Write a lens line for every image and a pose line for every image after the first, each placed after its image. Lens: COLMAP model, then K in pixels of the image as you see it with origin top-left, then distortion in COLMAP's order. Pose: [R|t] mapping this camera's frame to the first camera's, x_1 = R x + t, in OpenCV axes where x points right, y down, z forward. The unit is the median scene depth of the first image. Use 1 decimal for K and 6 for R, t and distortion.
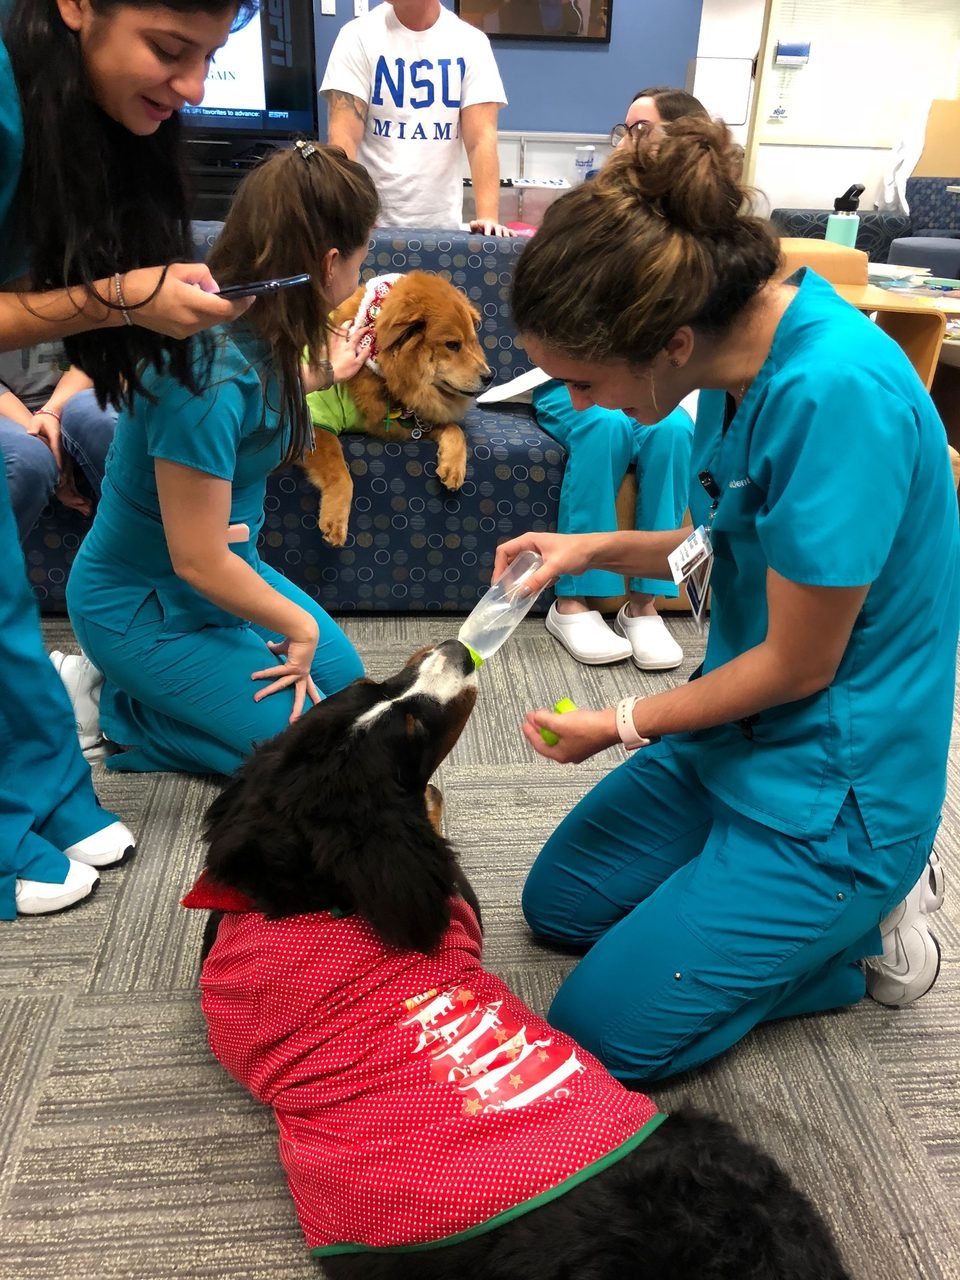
lens RADIAL K [[1053.7, 0, 508.3], [0, 1053.7, 633.2], [0, 0, 1]] dist [0.043189, -0.045094]
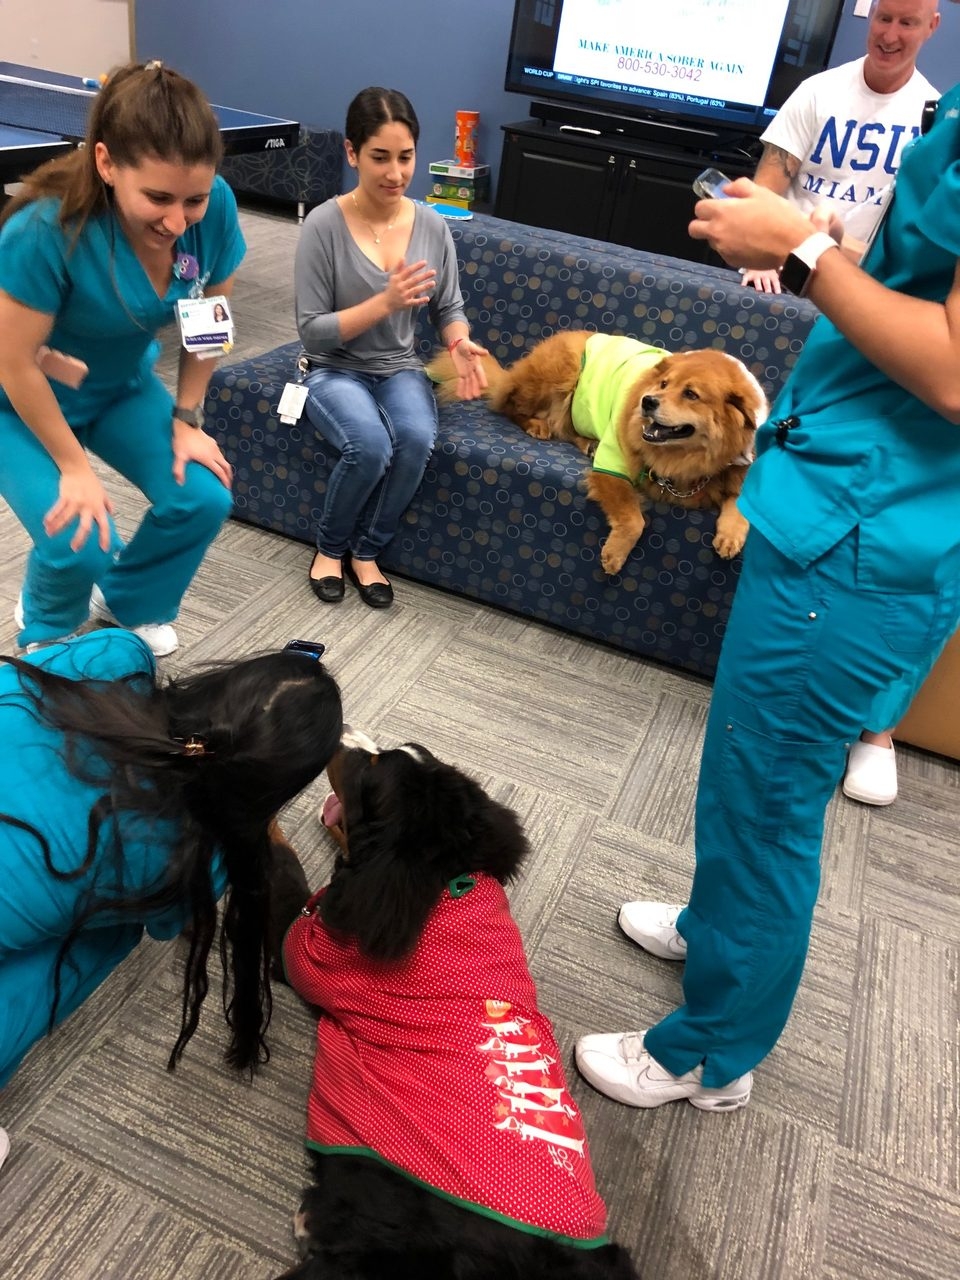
lens RADIAL K [[1053.7, 0, 470.3], [0, 1053.7, 638.3], [0, 0, 1]] dist [0.043189, -0.045094]
pose [[0.875860, 0.324258, -0.357388, 0.177457], [-0.304954, 0.945894, 0.110850, -0.152651], [0.373995, 0.011897, 0.927354, -0.089706]]
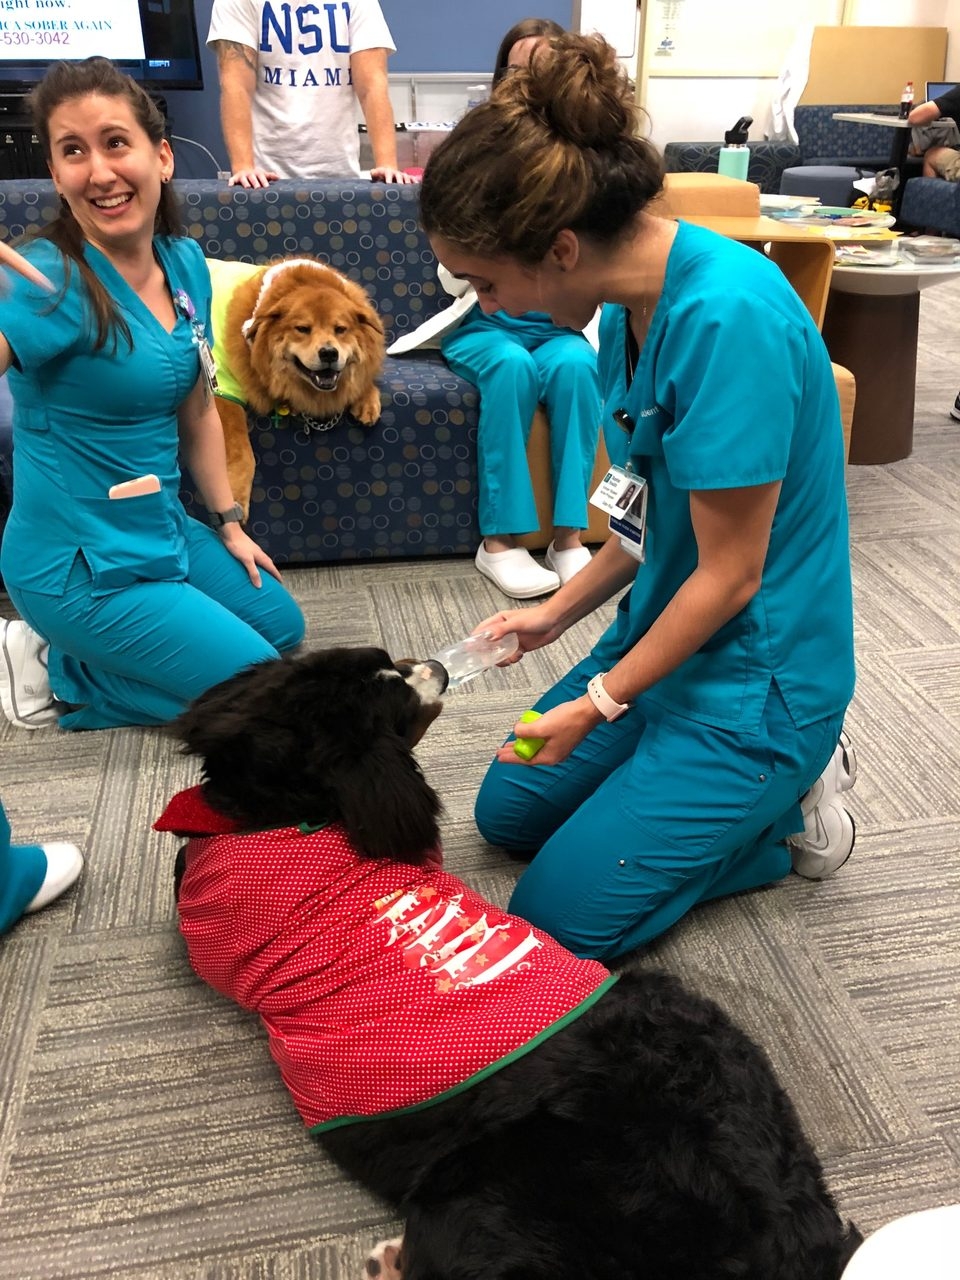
lens RADIAL K [[1053.7, 0, 510.1], [0, 1053.7, 640.8], [0, 0, 1]] dist [0.043189, -0.045094]
pose [[0.994842, -0.072659, 0.070782, -0.012963], [0.068879, 0.996137, 0.054468, 0.018664], [-0.074466, -0.049312, 0.996004, -0.055942]]
